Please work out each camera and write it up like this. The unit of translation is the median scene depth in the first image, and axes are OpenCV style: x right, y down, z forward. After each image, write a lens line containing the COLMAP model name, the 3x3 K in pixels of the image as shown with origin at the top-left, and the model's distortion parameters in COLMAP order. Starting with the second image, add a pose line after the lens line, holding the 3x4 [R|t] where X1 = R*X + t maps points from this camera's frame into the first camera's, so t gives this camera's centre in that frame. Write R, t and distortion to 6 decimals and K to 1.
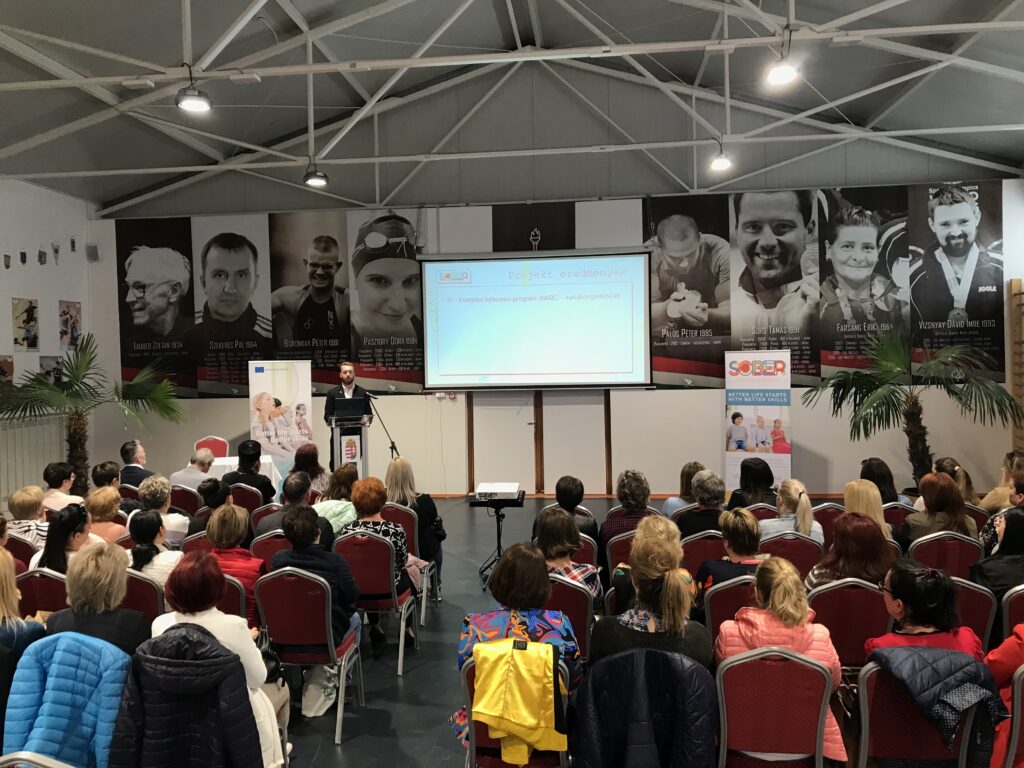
lens RADIAL K [[838.0, 0, 509.9], [0, 838.0, 380.2], [0, 0, 1]] dist [0.016844, -0.010717]
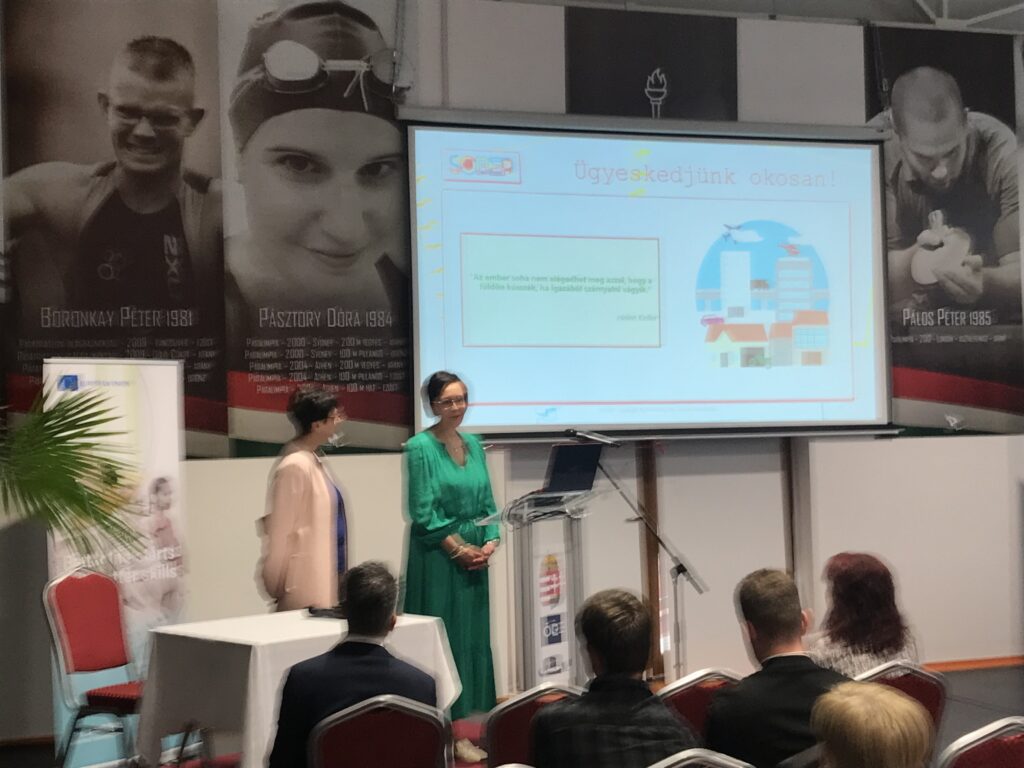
lens RADIAL K [[1675.9, 0, 485.5], [0, 1675.9, 368.0], [0, 0, 1]] dist [0.050711, 0.000000]
pose [[0.895935, 0.015652, 0.443909, -0.440117], [0.012345, 0.998116, -0.060107, 0.025935], [-0.444013, 0.059332, 0.894054, 0.271672]]
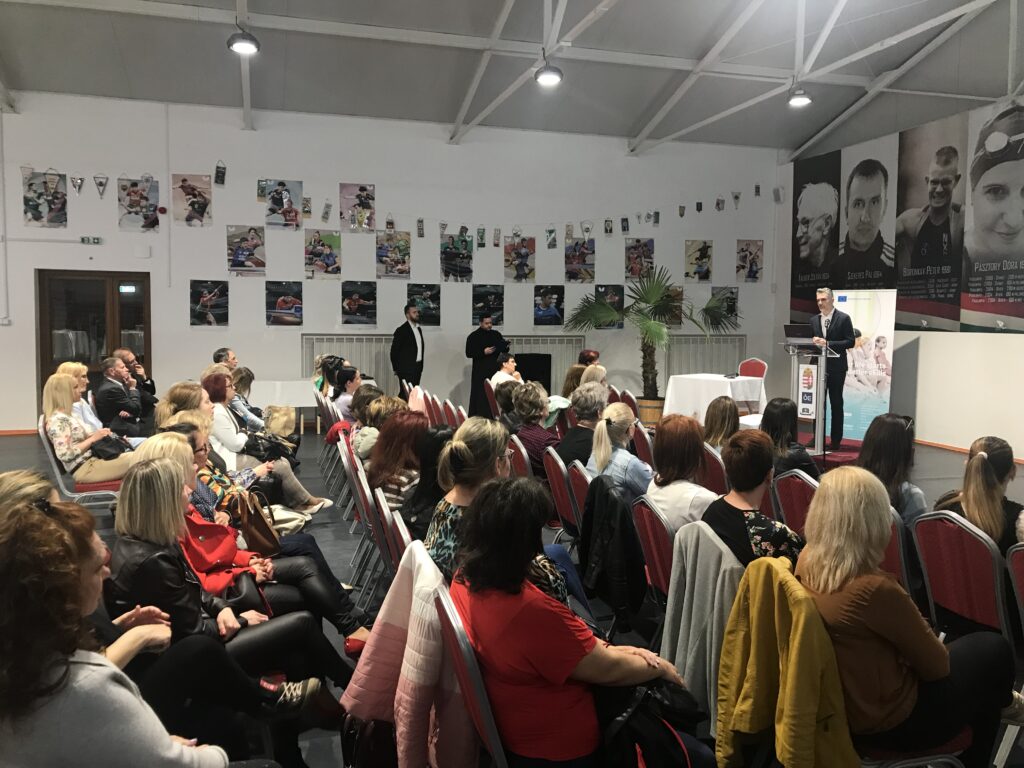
lens RADIAL K [[838.0, 0, 508.4], [0, 838.0, 379.2], [0, 0, 1]] dist [0.016844, -0.010717]
pose [[0.374934, 0.094628, -0.922209, 0.454873], [-0.036806, 0.995512, 0.087186, 0.009314], [0.926321, 0.001253, 0.376734, 0.258429]]
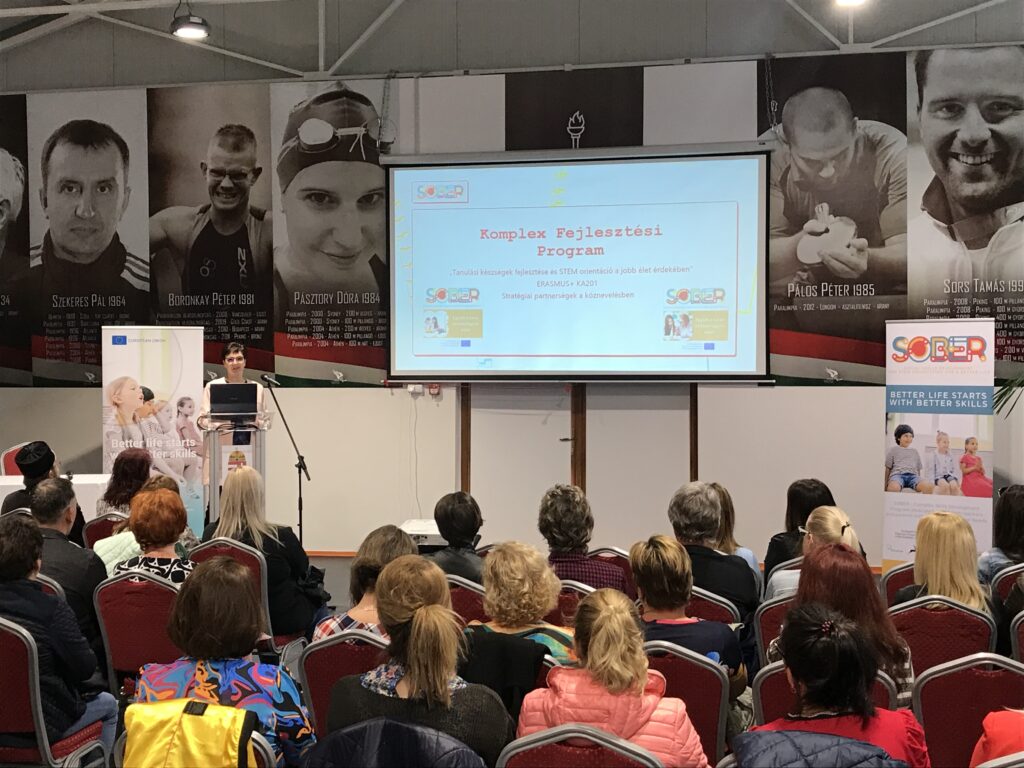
lens RADIAL K [[1437.3, 0, 507.2], [0, 1437.3, 373.8], [0, 0, 1]] dist [0.047245, 0.000000]
pose [[0.994301, 0.017897, -0.105099, 0.093606], [-0.018995, 0.999775, -0.009452, 0.016105], [0.104906, 0.011394, 0.994417, -0.022839]]
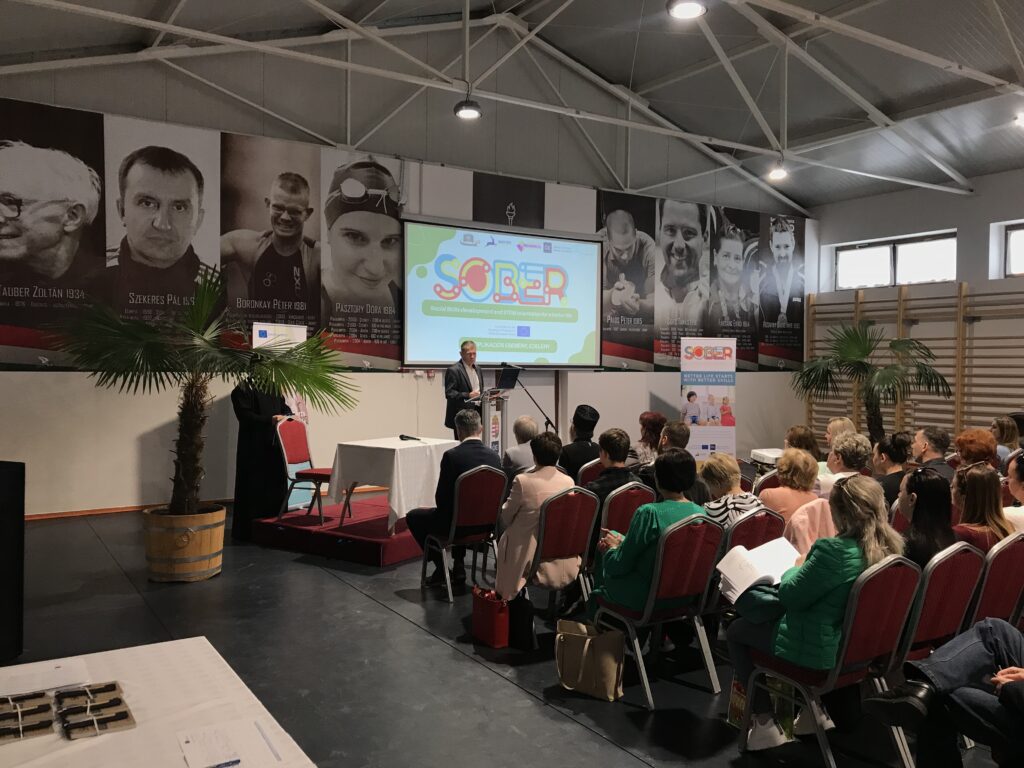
lens RADIAL K [[838.0, 0, 507.8], [0, 838.0, 386.8], [0, 0, 1]] dist [0.016844, -0.010717]
pose [[0.779895, 0.009971, 0.625831, -0.584540], [-0.011432, 0.999933, -0.001685, 0.033792], [-0.625806, -0.005841, 0.779957, 0.247856]]
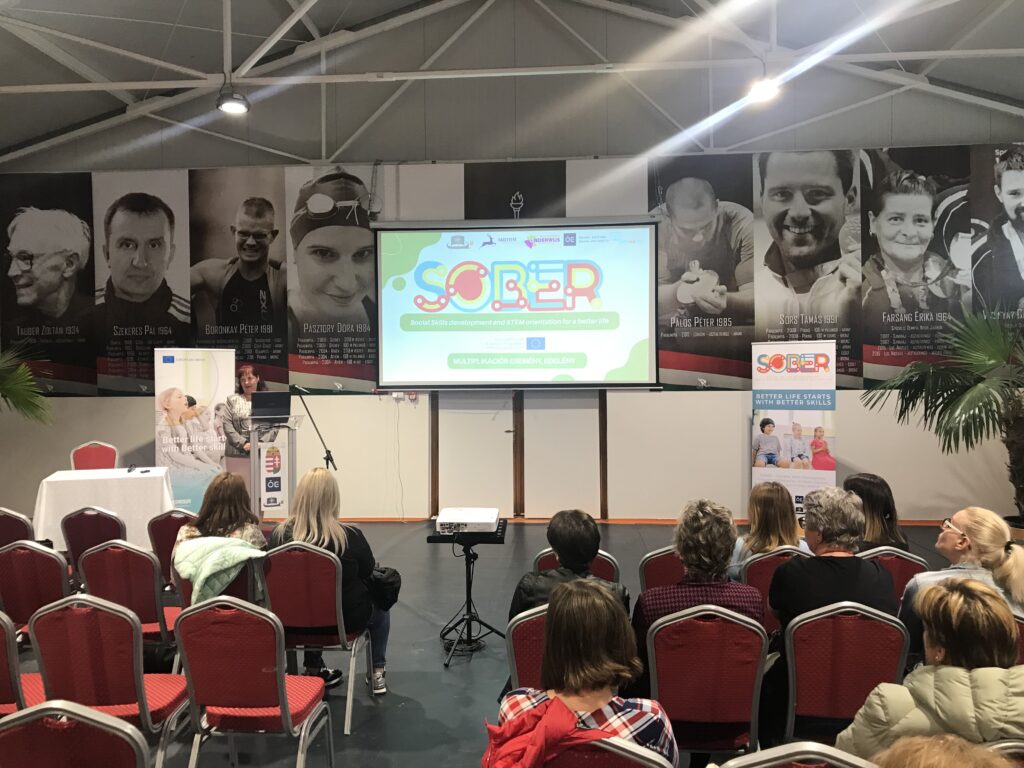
lens RADIAL K [[838.0, 0, 507.9], [0, 838.0, 379.9], [0, 0, 1]] dist [0.016844, -0.010717]
pose [[0.999377, 0.011305, 0.033423, -0.003680], [-0.010676, 0.999764, -0.018944, 0.017786], [-0.033629, 0.018575, 0.999262, 0.189058]]
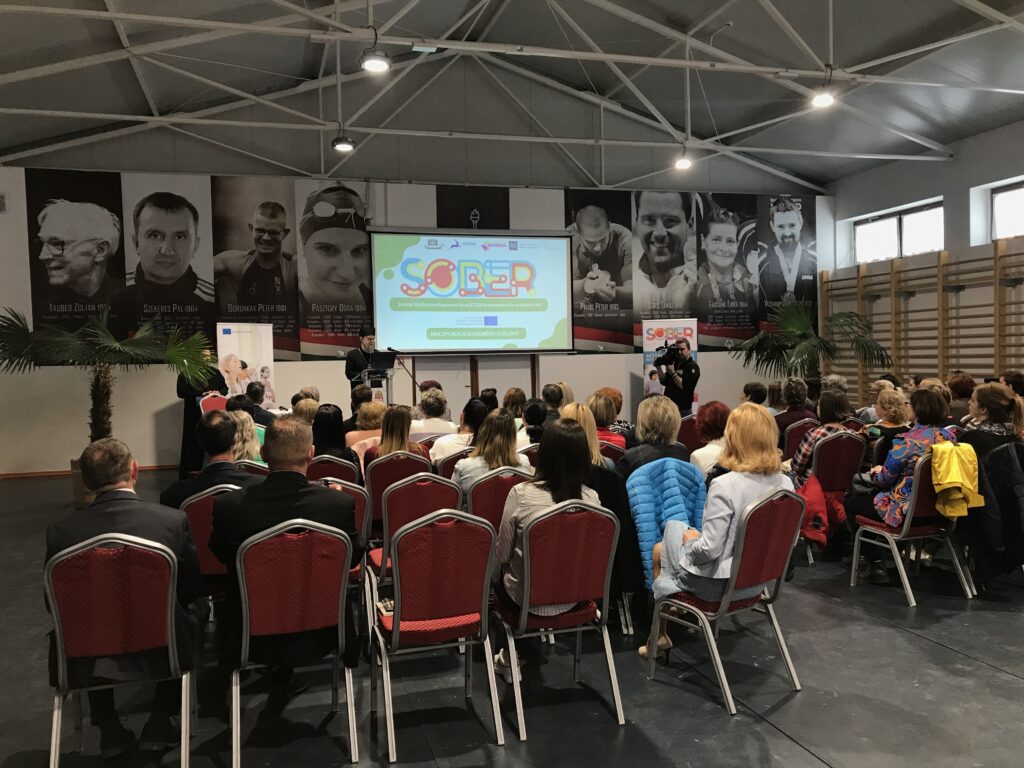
lens RADIAL K [[838.0, 0, 506.9], [0, 838.0, 383.0], [0, 0, 1]] dist [0.016844, -0.010717]
pose [[0.926820, -0.009773, 0.375379, -0.352340], [0.009923, 0.999950, 0.001534, 0.048199], [-0.375375, 0.002303, 0.926870, -0.041882]]
